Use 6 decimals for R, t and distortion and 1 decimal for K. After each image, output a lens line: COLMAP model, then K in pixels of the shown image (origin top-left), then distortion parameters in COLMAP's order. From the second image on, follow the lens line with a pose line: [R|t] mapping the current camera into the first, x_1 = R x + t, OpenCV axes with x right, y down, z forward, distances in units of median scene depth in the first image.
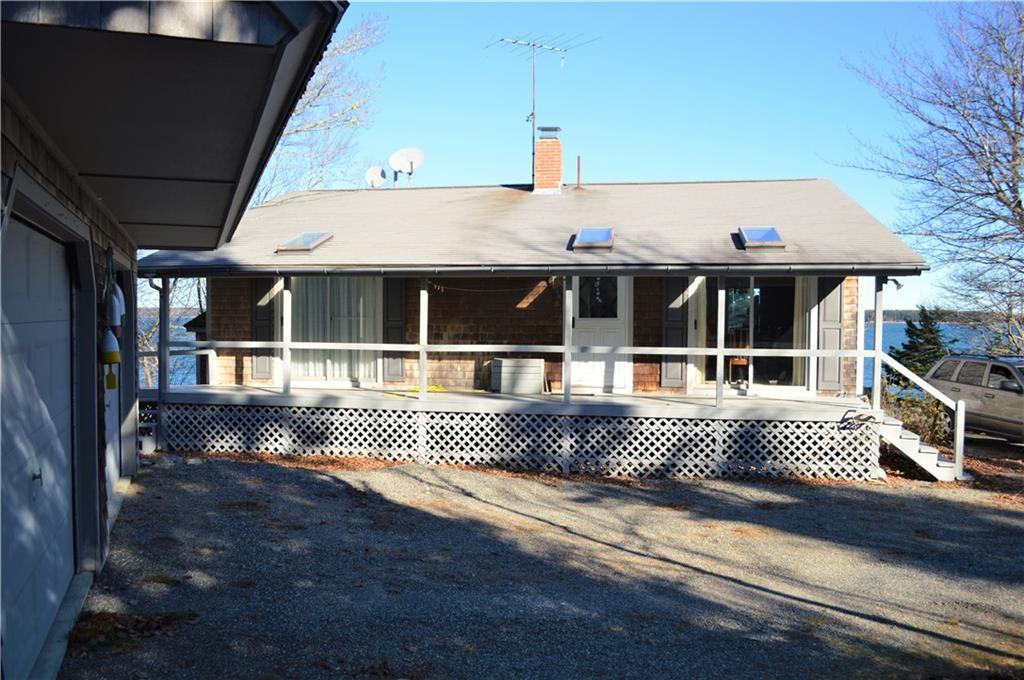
lens RADIAL K [[814.0, 0, 512.0], [0, 814.0, 340.0], [0, 0, 1]] dist [-0.061677, 0.006022]
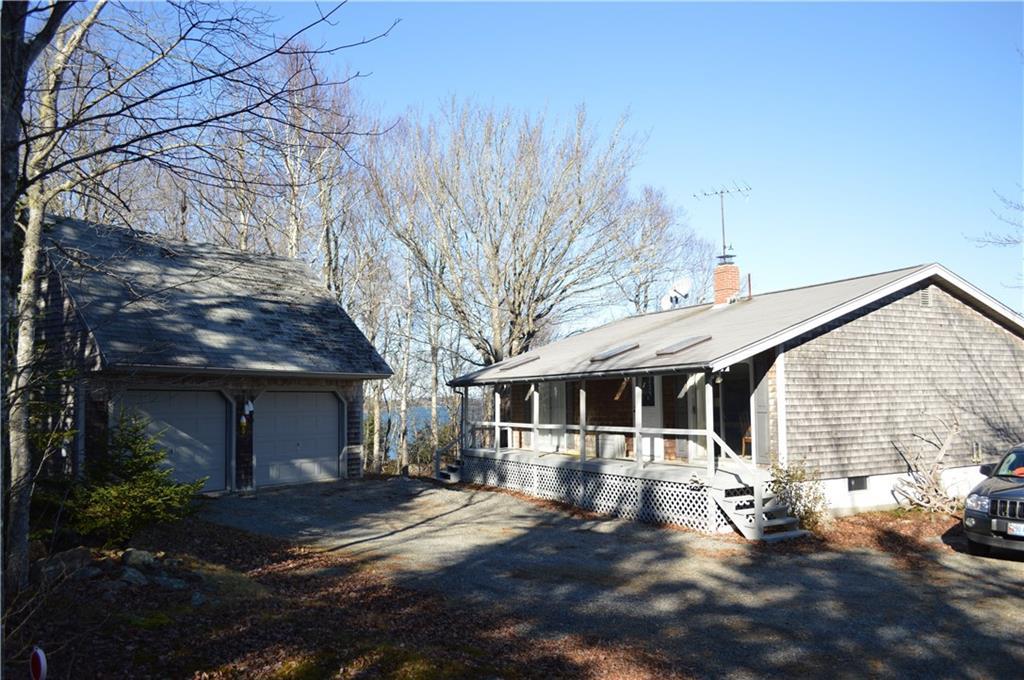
lens RADIAL K [[814.0, 0, 512.0], [0, 814.0, 340.0], [0, 0, 1]] dist [-0.061677, 0.006022]
pose [[0.604311, -0.075913, -0.793124, 1.086247], [-0.007164, 0.994893, -0.100684, 0.001713], [0.796716, 0.066526, 0.600681, -0.034300]]
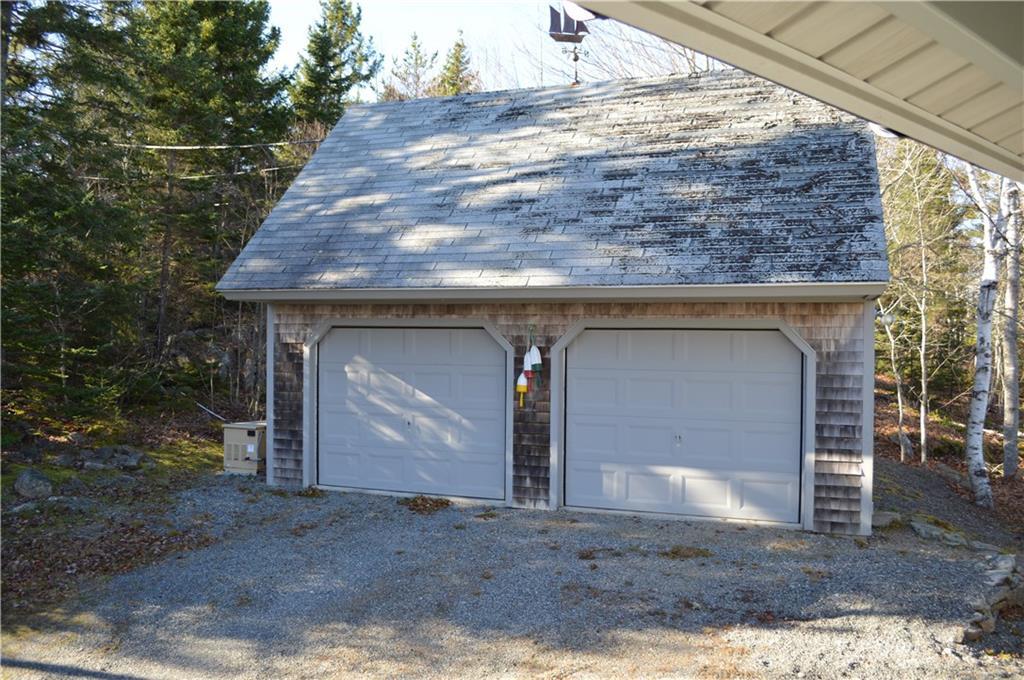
lens RADIAL K [[814.0, 0, 512.0], [0, 814.0, 340.0], [0, 0, 1]] dist [-0.061677, 0.006022]
pose [[-0.623684, -0.010463, -0.781607, 0.357520], [-0.038961, 0.999084, 0.017714, -0.045490], [0.780705, 0.041500, -0.623520, 0.839472]]
